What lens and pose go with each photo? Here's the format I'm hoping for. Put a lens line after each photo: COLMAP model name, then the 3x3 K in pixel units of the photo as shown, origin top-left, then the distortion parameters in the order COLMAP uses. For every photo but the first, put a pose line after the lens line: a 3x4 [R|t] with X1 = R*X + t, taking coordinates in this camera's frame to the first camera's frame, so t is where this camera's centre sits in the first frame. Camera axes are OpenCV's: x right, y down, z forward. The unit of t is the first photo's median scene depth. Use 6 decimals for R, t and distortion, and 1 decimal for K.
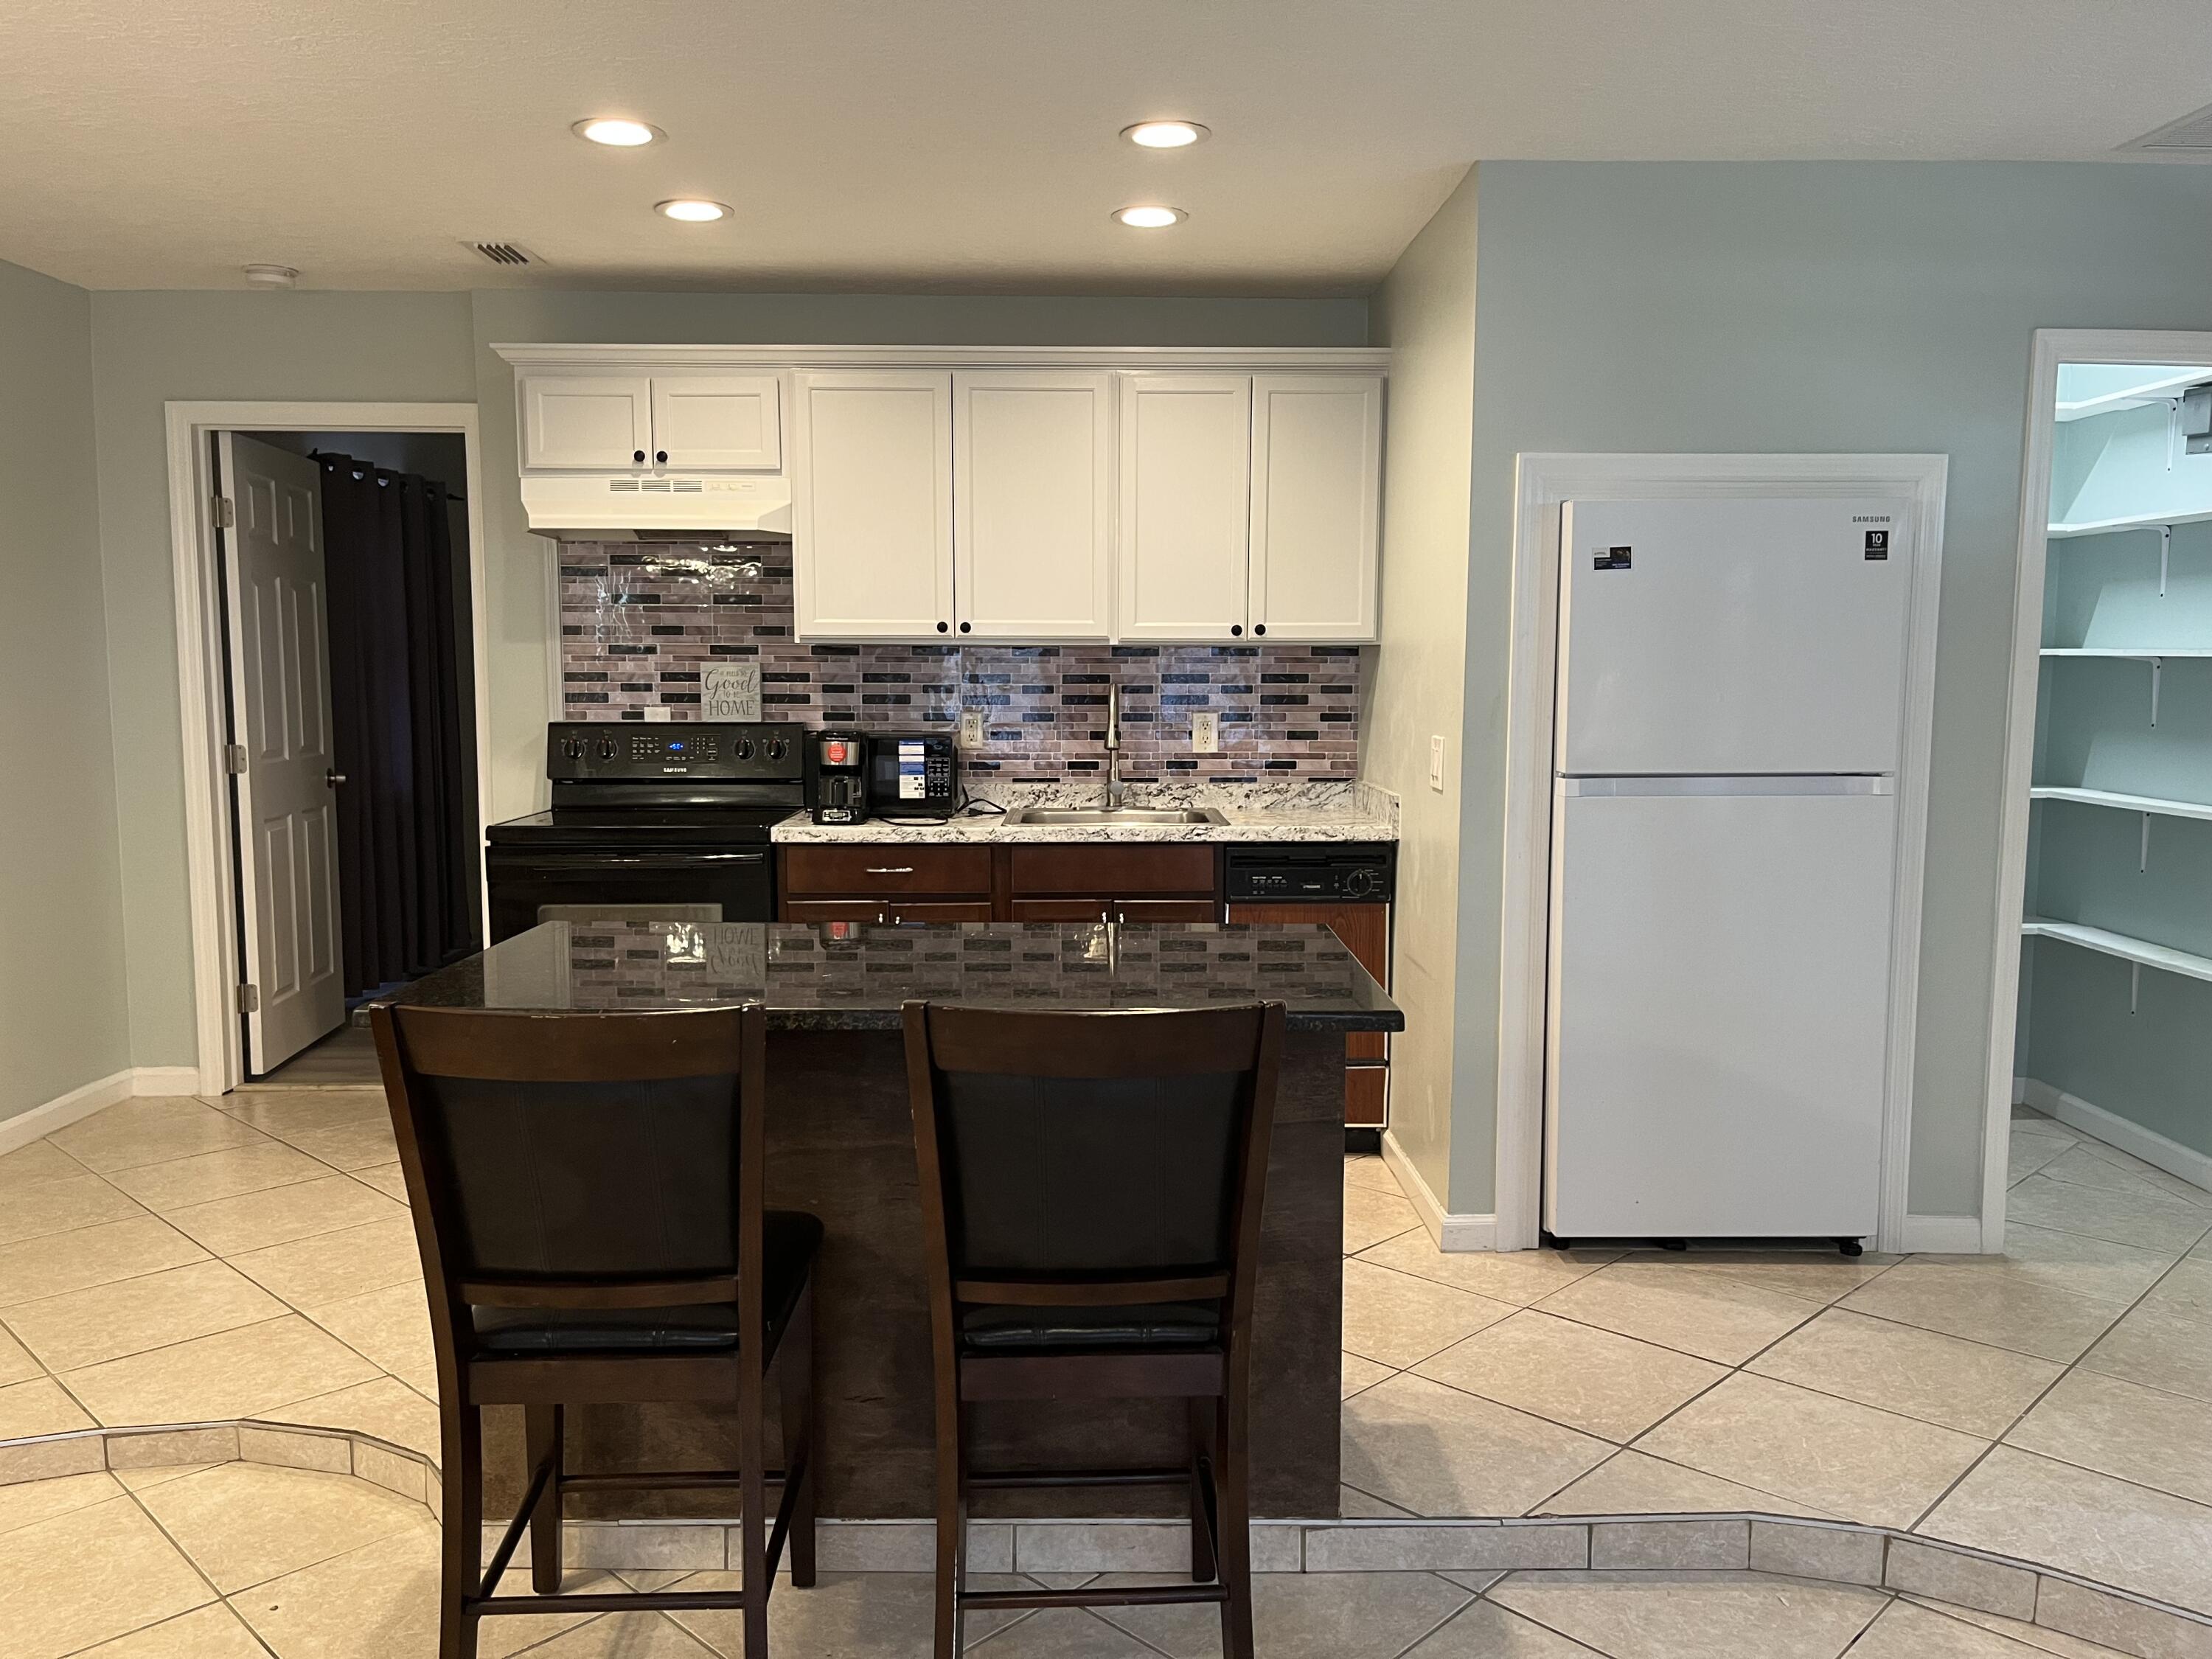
lens RADIAL K [[1708.9, 0, 1101.3], [0, 1708.9, 845.2], [0, 0, 1]] dist [0.097551, -0.122534]
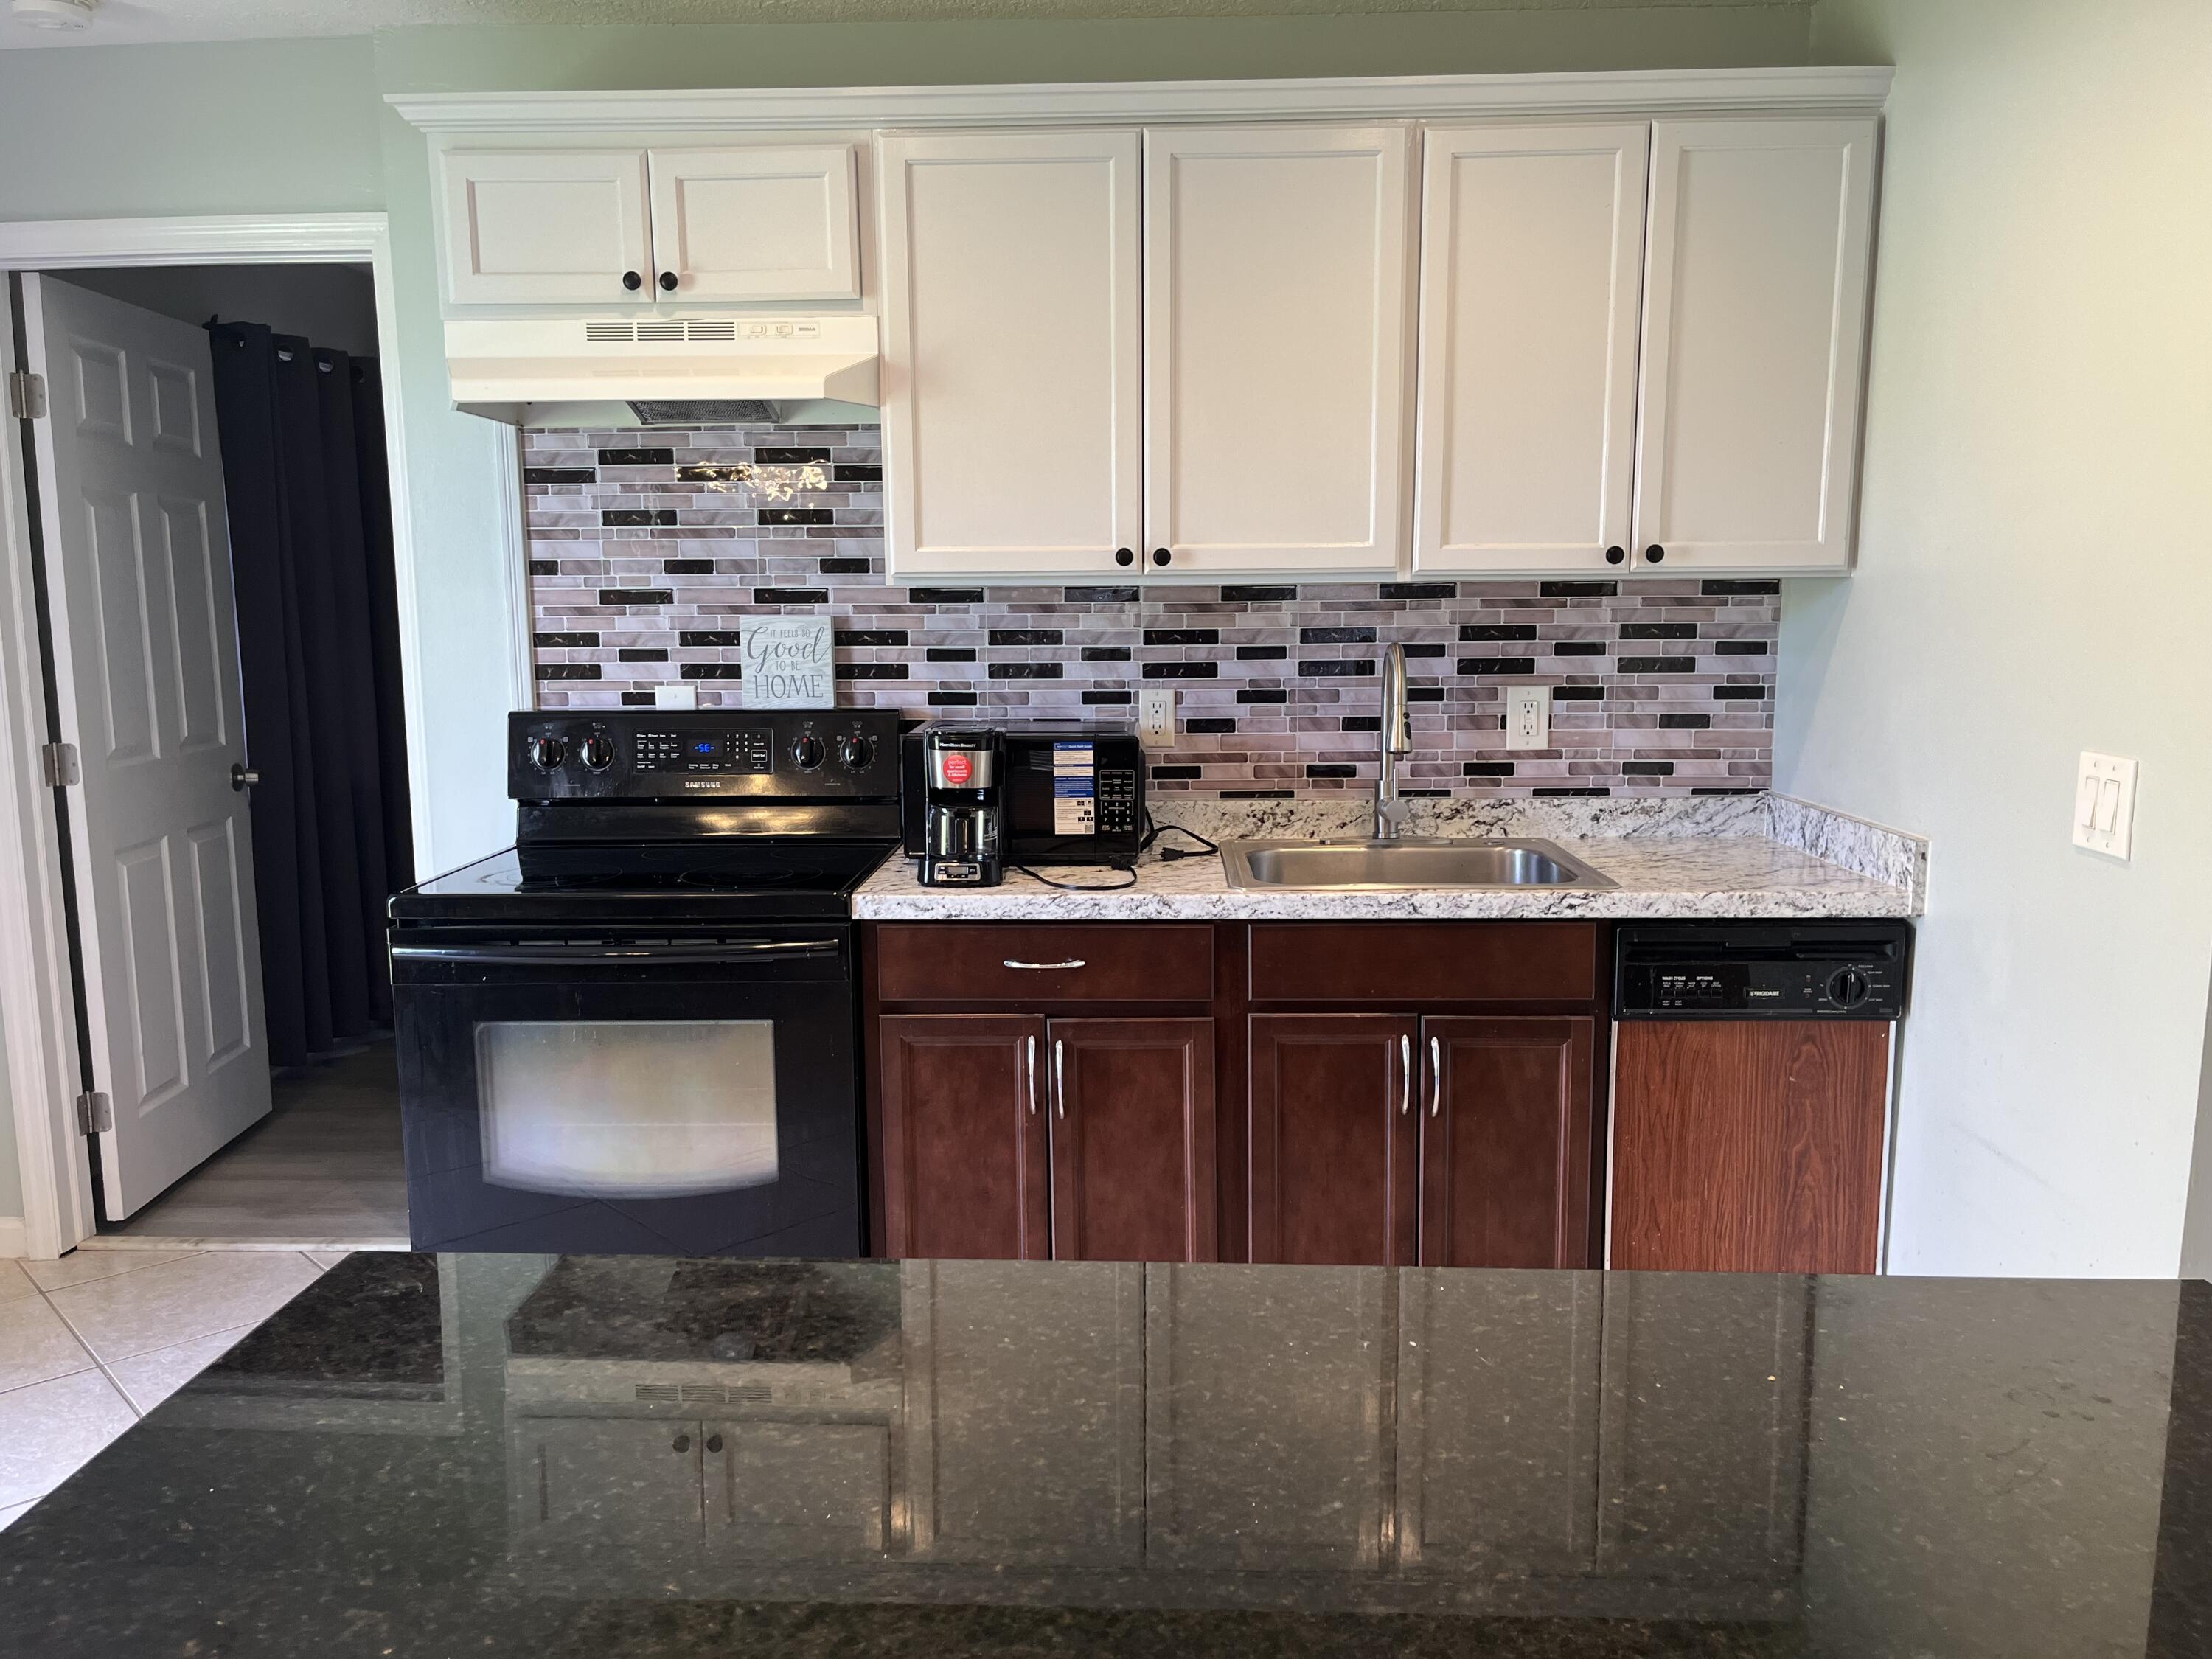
lens RADIAL K [[1708.9, 0, 1101.3], [0, 1708.9, 845.2], [0, 0, 1]] dist [0.097551, -0.122534]
pose [[0.999054, -0.003214, -0.043374, -0.069605], [0.005043, 0.999099, 0.042128, -0.046798], [0.043199, -0.042307, 0.998170, 0.357337]]
